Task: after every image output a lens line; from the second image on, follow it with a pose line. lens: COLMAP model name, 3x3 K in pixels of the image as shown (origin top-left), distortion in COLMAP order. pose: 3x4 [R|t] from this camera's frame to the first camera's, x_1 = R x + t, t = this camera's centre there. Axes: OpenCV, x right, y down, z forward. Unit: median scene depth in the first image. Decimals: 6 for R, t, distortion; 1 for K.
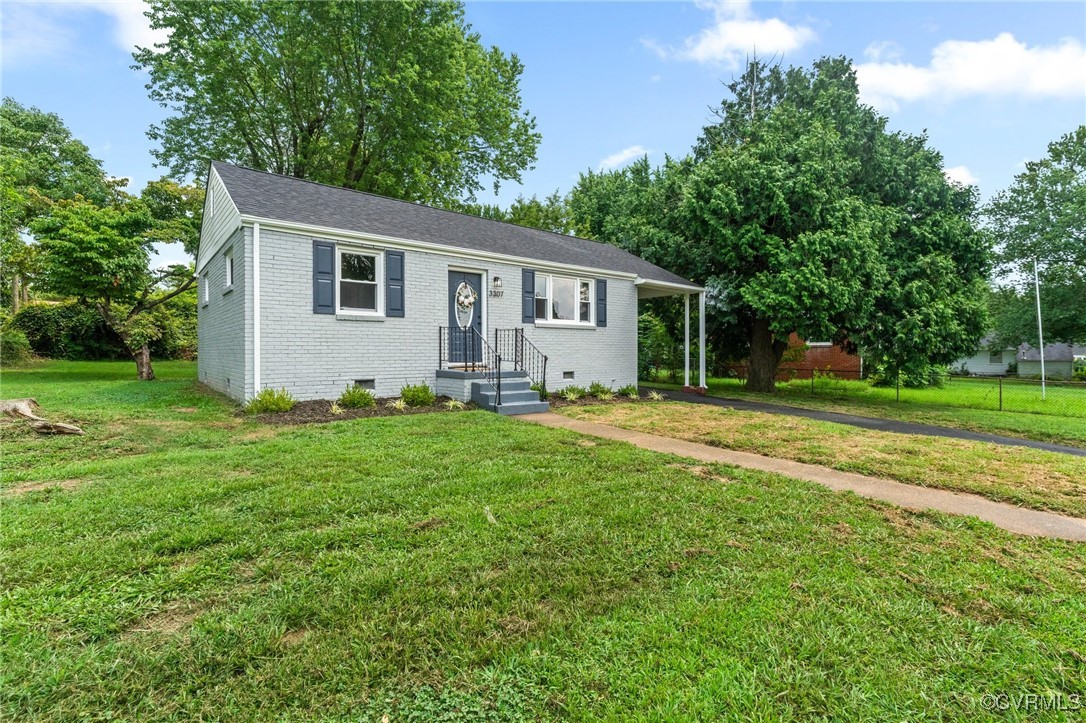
lens RADIAL K [[505.0, 0, 538.8], [0, 505.0, 353.5], [0, 0, 1]] dist [-0.003535, 0.000009]
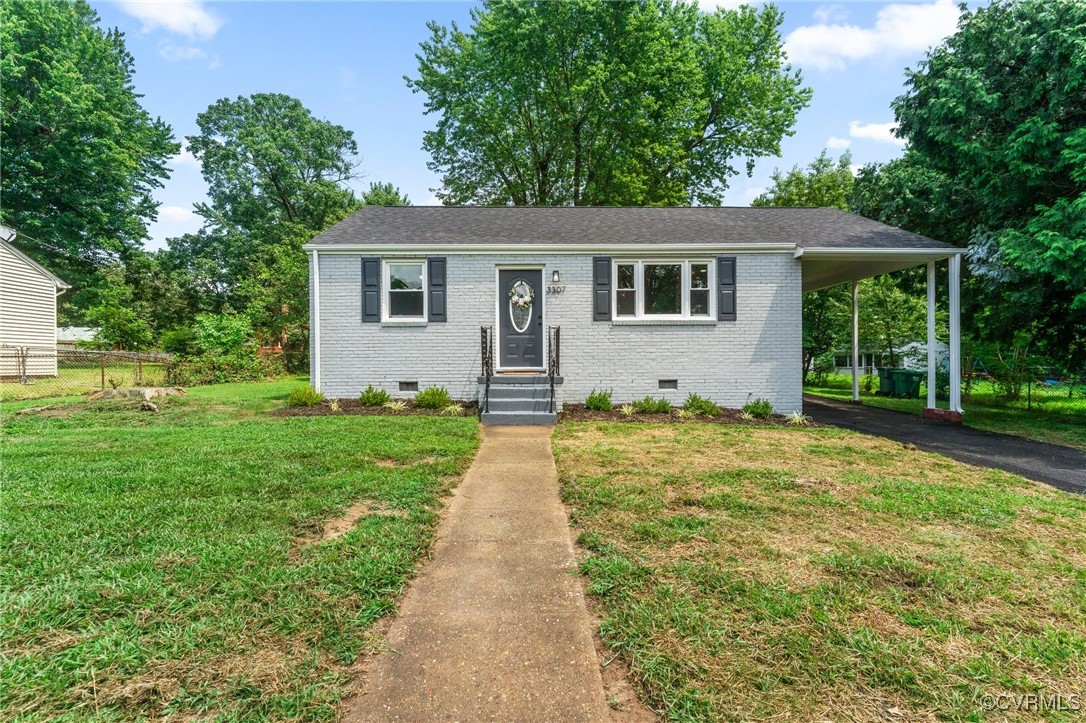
lens RADIAL K [[483.7, 0, 535.3], [0, 483.7, 364.0], [0, 0, 1]] dist [-0.003512, 0.000176]
pose [[0.770487, 0.002887, -0.637450, 0.388429], [0.002332, 0.999970, 0.007348, 0.005697], [0.637452, -0.007148, 0.770457, 0.285730]]
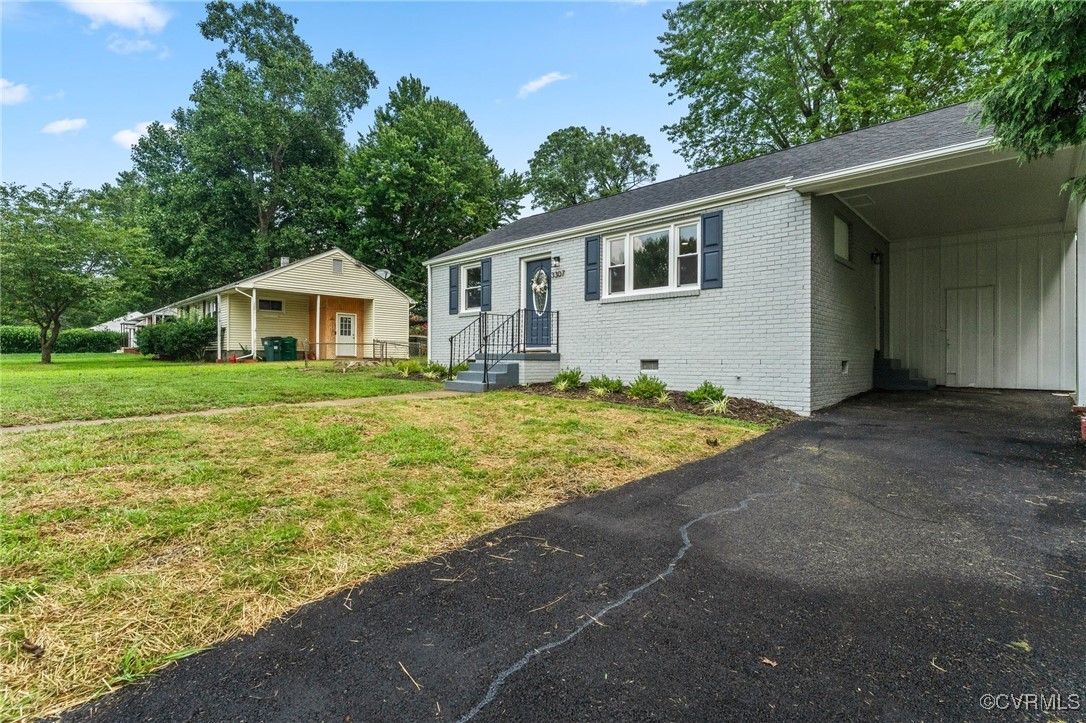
lens RADIAL K [[505.0, 0, 542.2], [0, 505.0, 365.3], [0, 0, 1]] dist [-0.003535, 0.000009]
pose [[0.109541, 0.015001, -0.993869, 0.774913], [-0.005712, 0.999879, 0.014462, 0.035519], [0.993966, 0.004093, 0.109614, 0.779596]]
